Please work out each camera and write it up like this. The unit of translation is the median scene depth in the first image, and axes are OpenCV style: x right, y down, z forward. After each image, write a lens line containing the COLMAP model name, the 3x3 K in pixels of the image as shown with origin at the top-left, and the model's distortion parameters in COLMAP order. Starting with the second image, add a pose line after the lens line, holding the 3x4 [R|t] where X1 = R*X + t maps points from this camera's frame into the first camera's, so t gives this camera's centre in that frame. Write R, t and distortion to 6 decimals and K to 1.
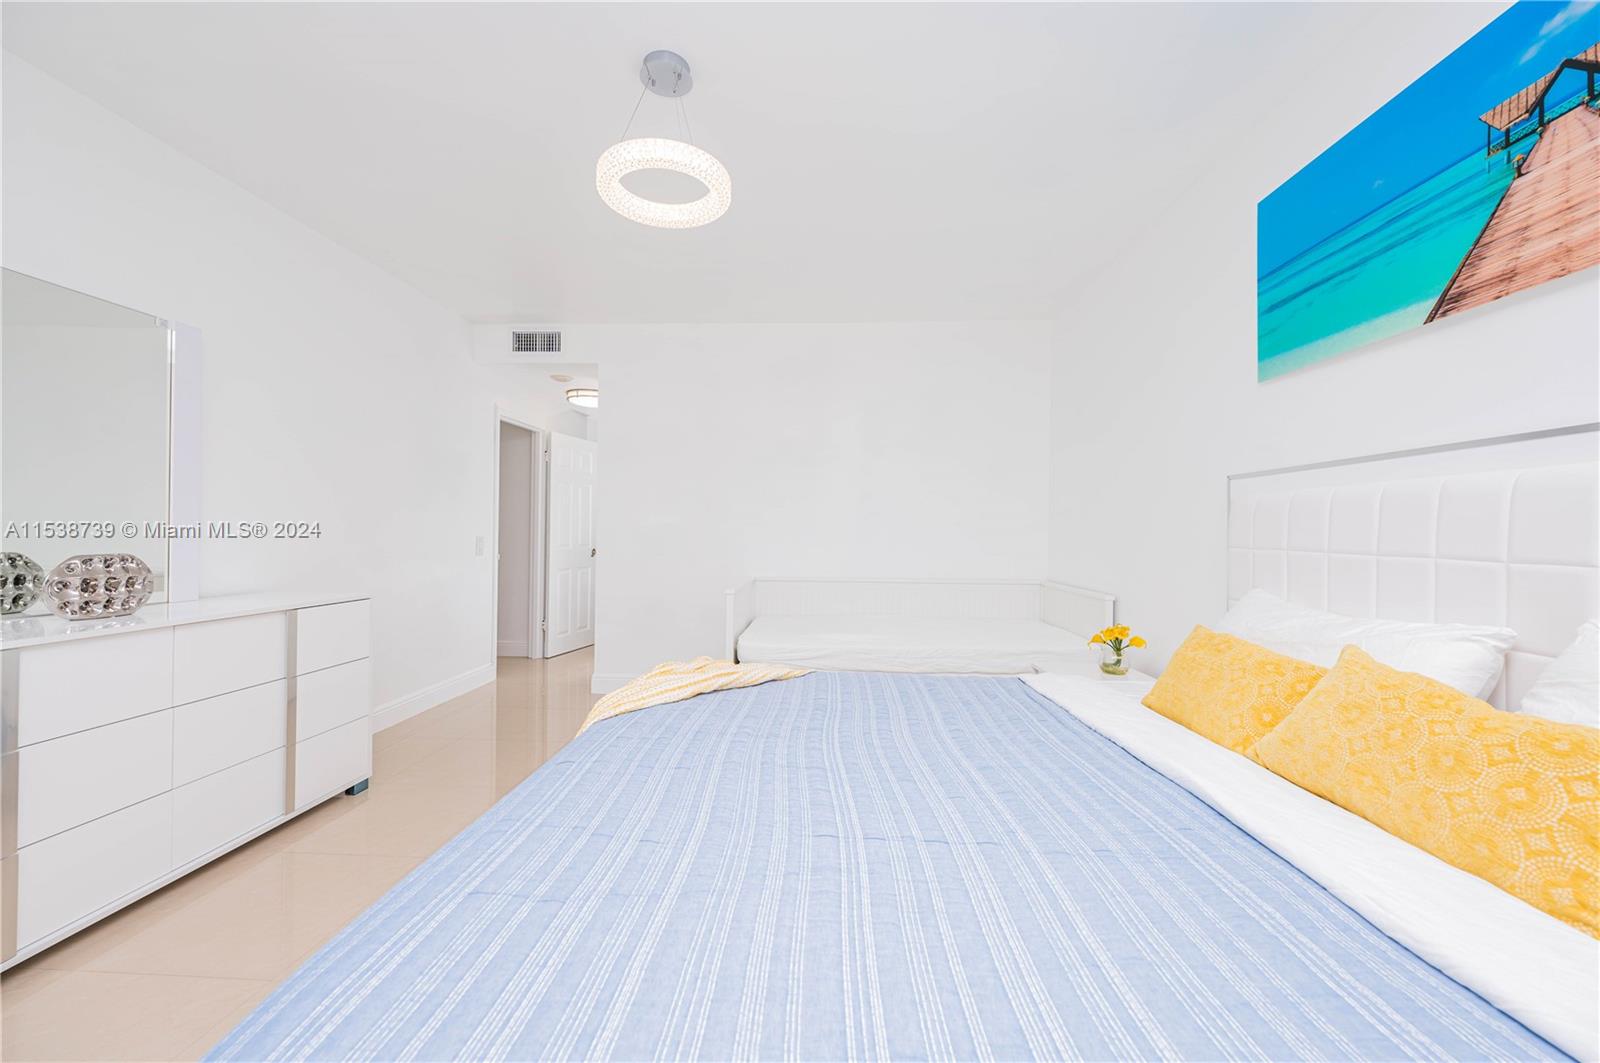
lens RADIAL K [[634.2, 0, 790.7], [0, 634.2, 534.5], [0, 0, 1]] dist [-0.001117, -0.000241]
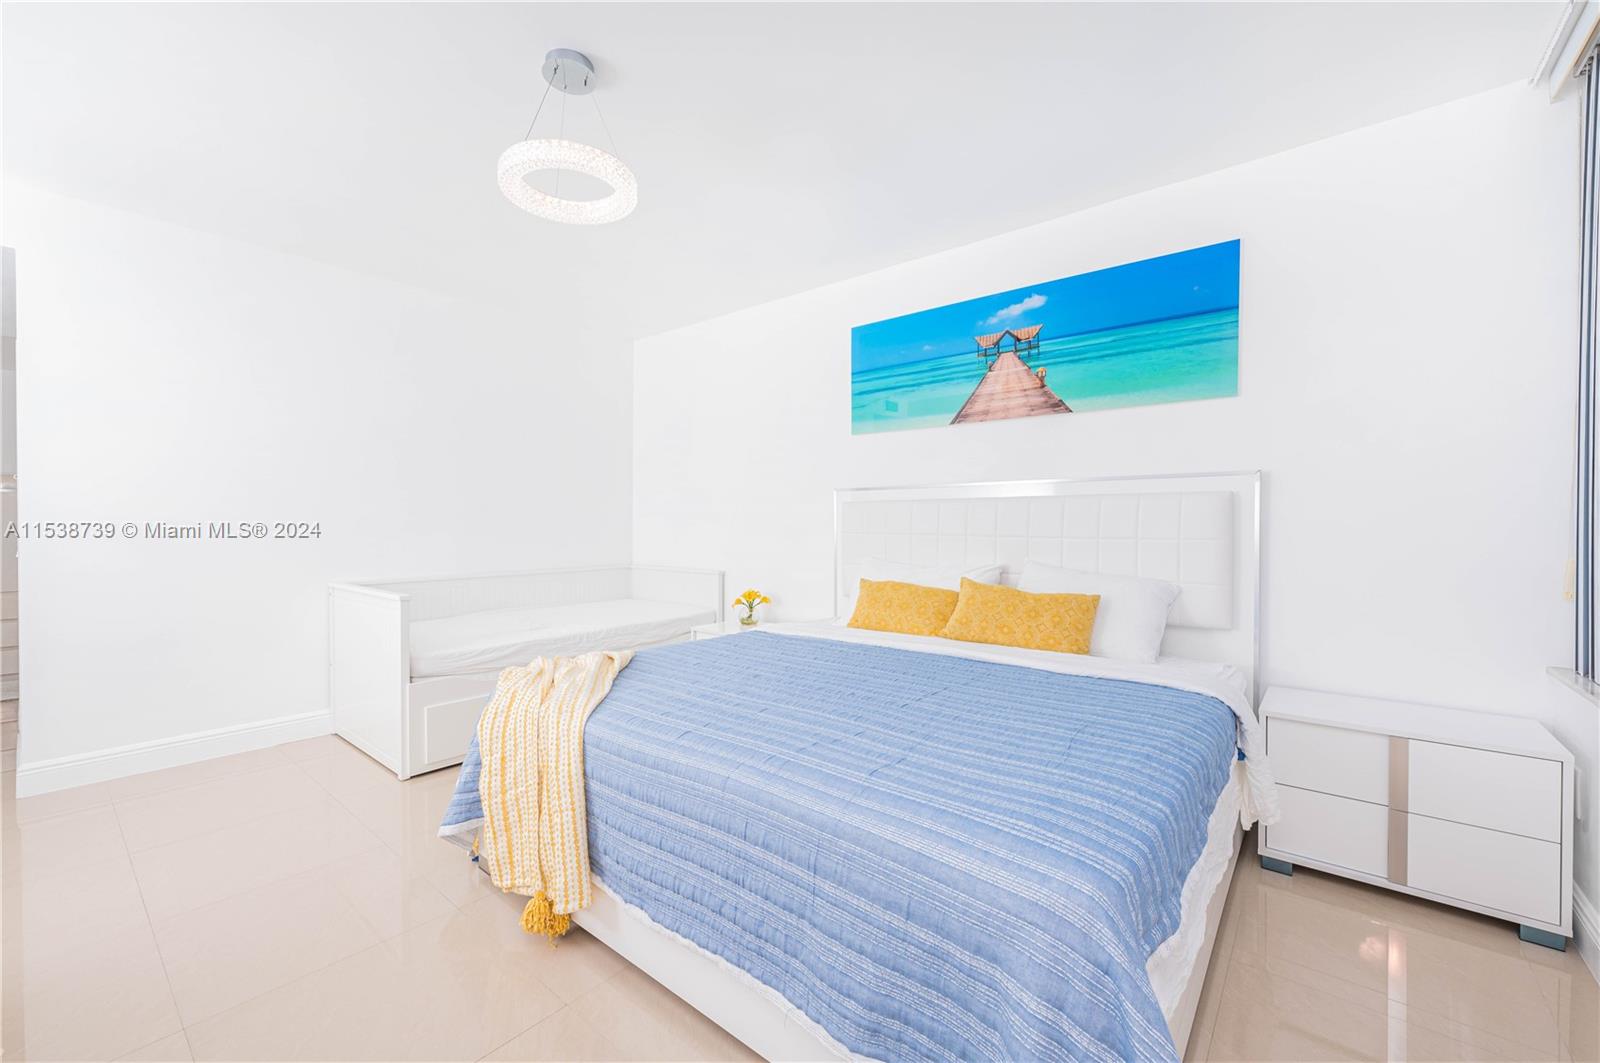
lens RADIAL K [[638.8, 0, 796.3], [0, 638.8, 536.2], [0, 0, 1]] dist [0.000027, -0.000004]
pose [[0.596443, -0.023978, 0.802297, -1.100356], [0.007808, 0.999680, 0.024073, -0.018646], [-0.802617, -0.008094, 0.596440, 0.153426]]
